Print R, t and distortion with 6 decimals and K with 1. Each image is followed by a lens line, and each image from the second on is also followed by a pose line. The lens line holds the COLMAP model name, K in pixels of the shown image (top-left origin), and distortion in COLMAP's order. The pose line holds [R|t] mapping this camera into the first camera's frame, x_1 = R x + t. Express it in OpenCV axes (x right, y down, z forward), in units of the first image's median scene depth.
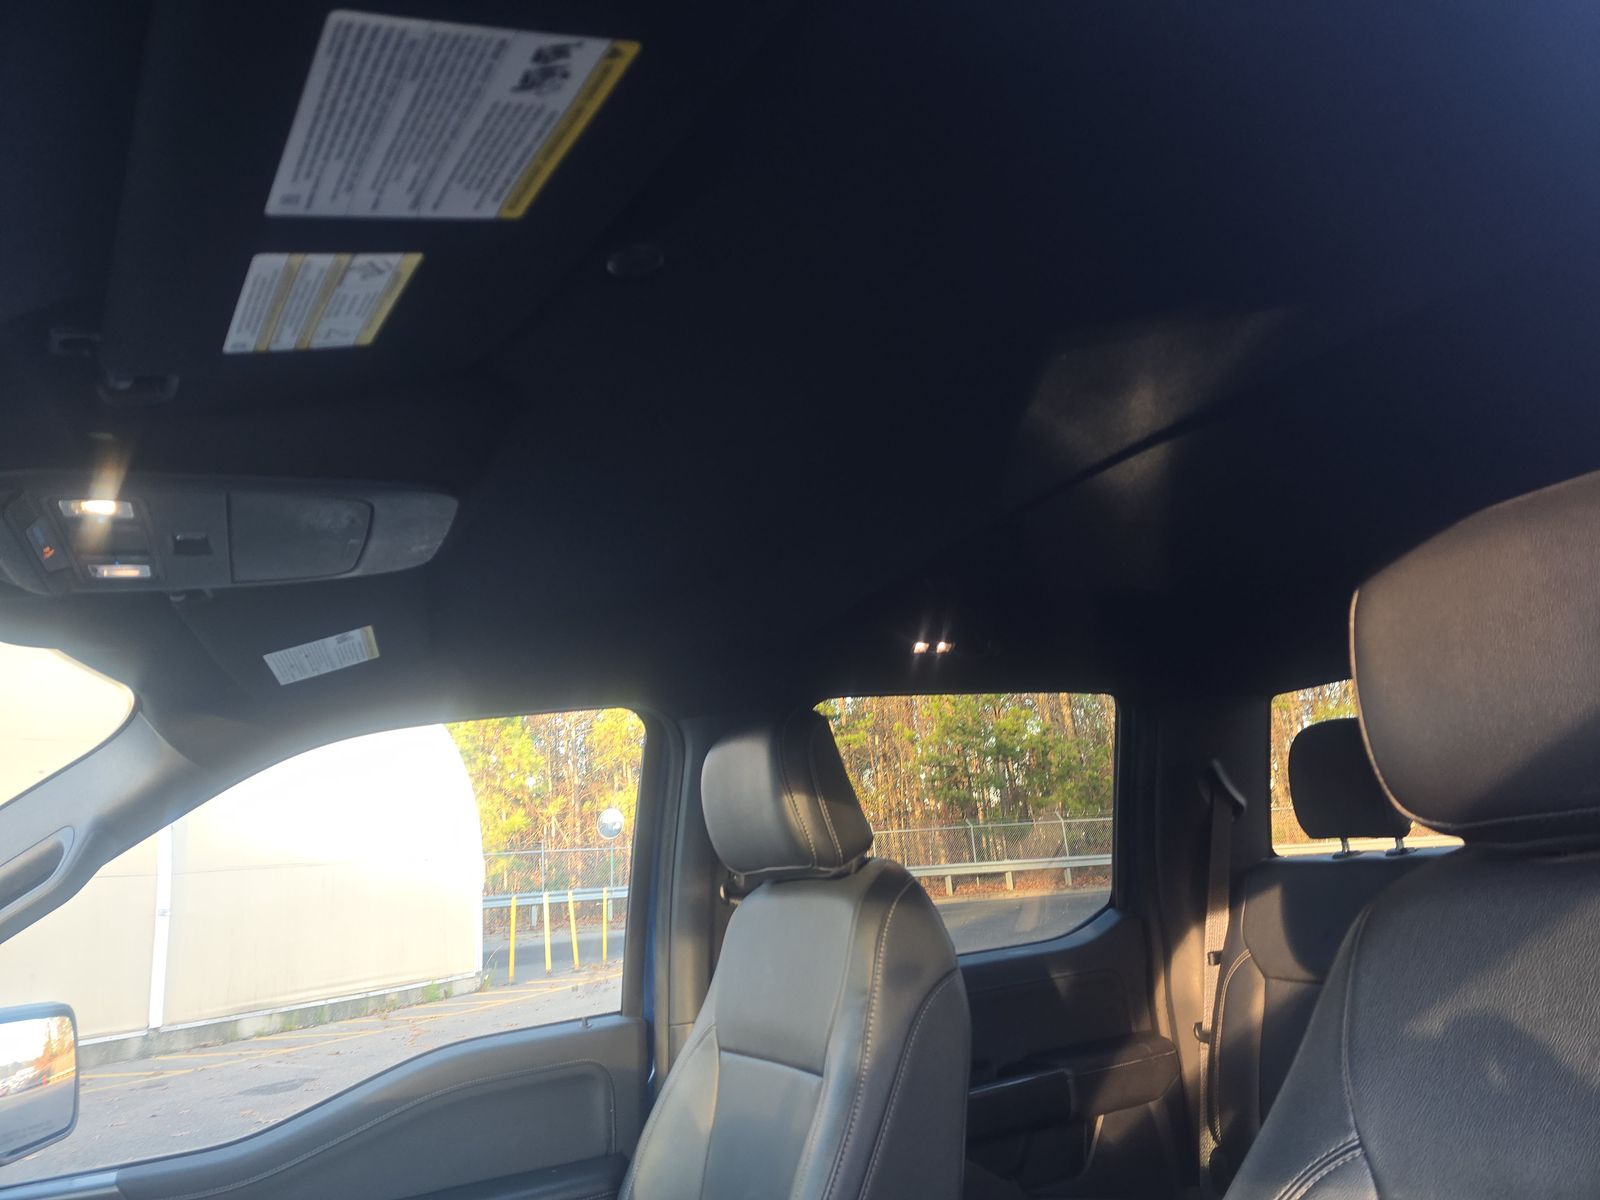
lens RADIAL K [[1075.9, 0, 796.5], [0, 1075.9, 593.1], [0, 0, 1]] dist [0.033560, -0.023746]
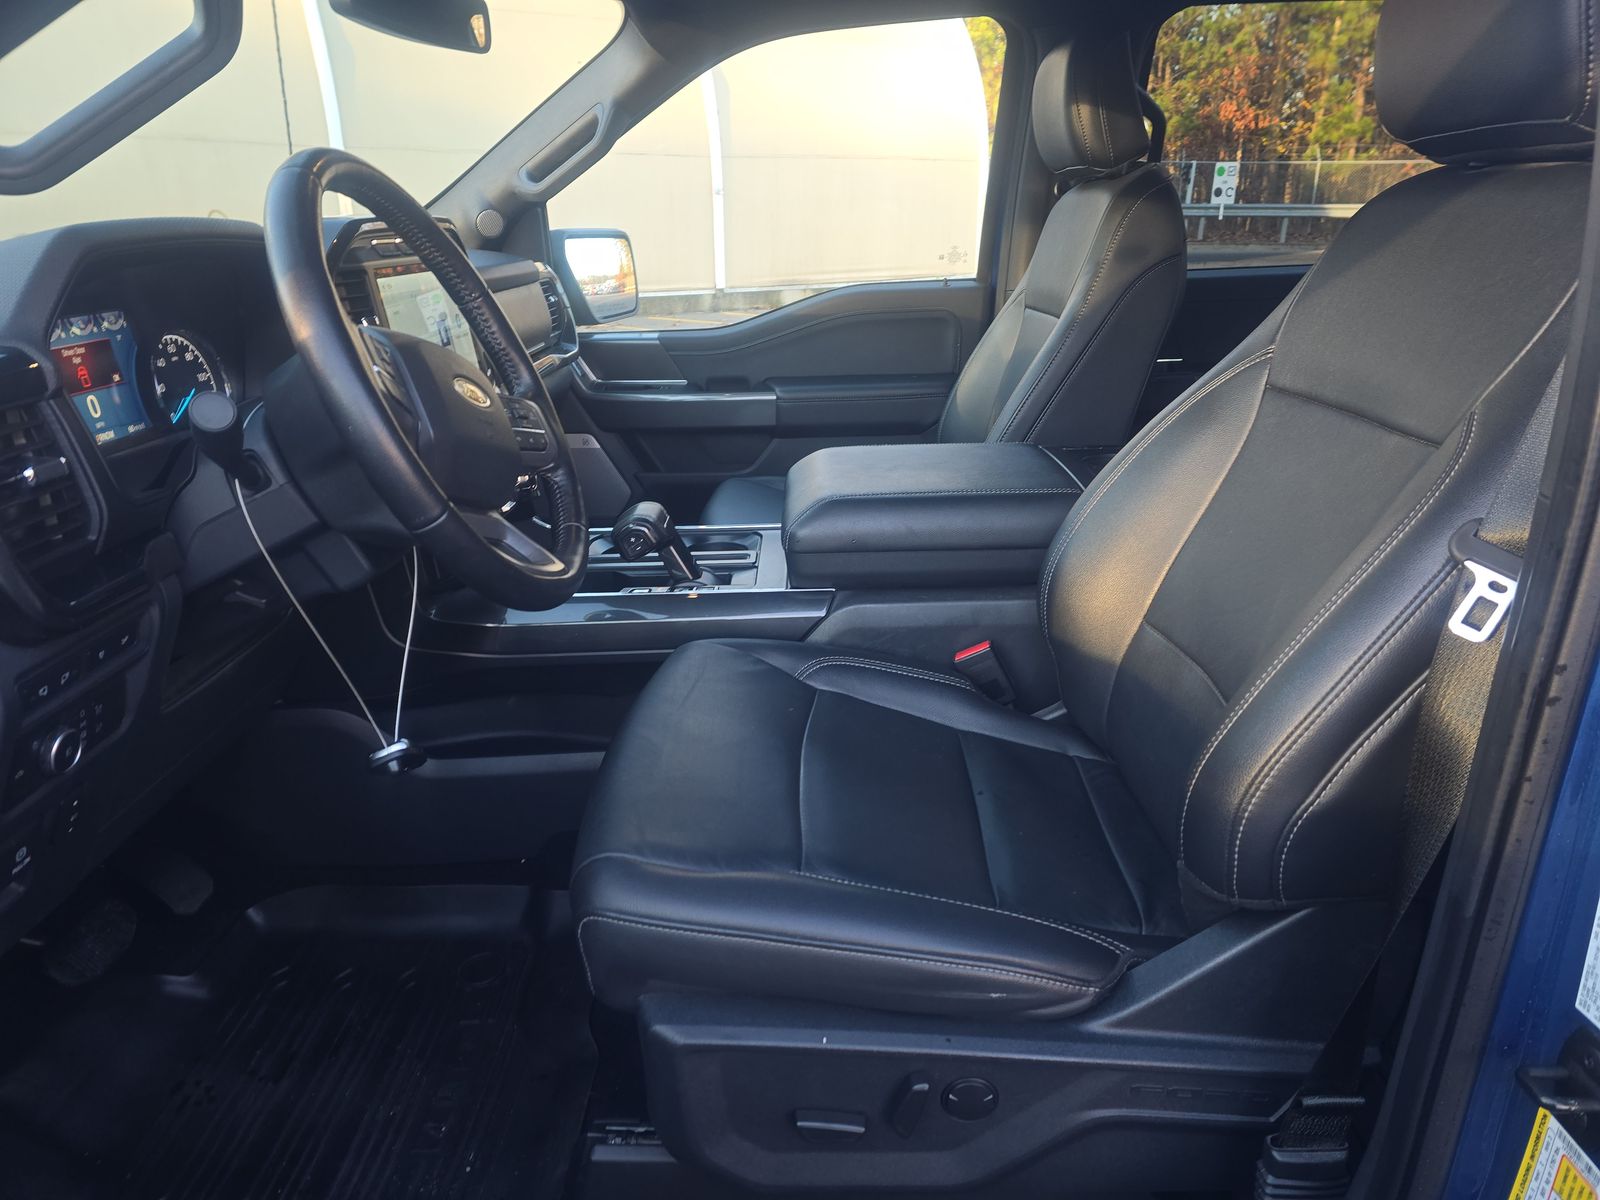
lens RADIAL K [[1075.9, 0, 805.0], [0, 1075.9, 602.6], [0, 0, 1]] dist [0.033560, -0.023746]
pose [[0.901060, 0.217801, -0.375038, 0.238987], [0.041653, 0.817293, 0.574715, -0.057095], [0.431689, -0.533474, 0.727358, -0.267956]]
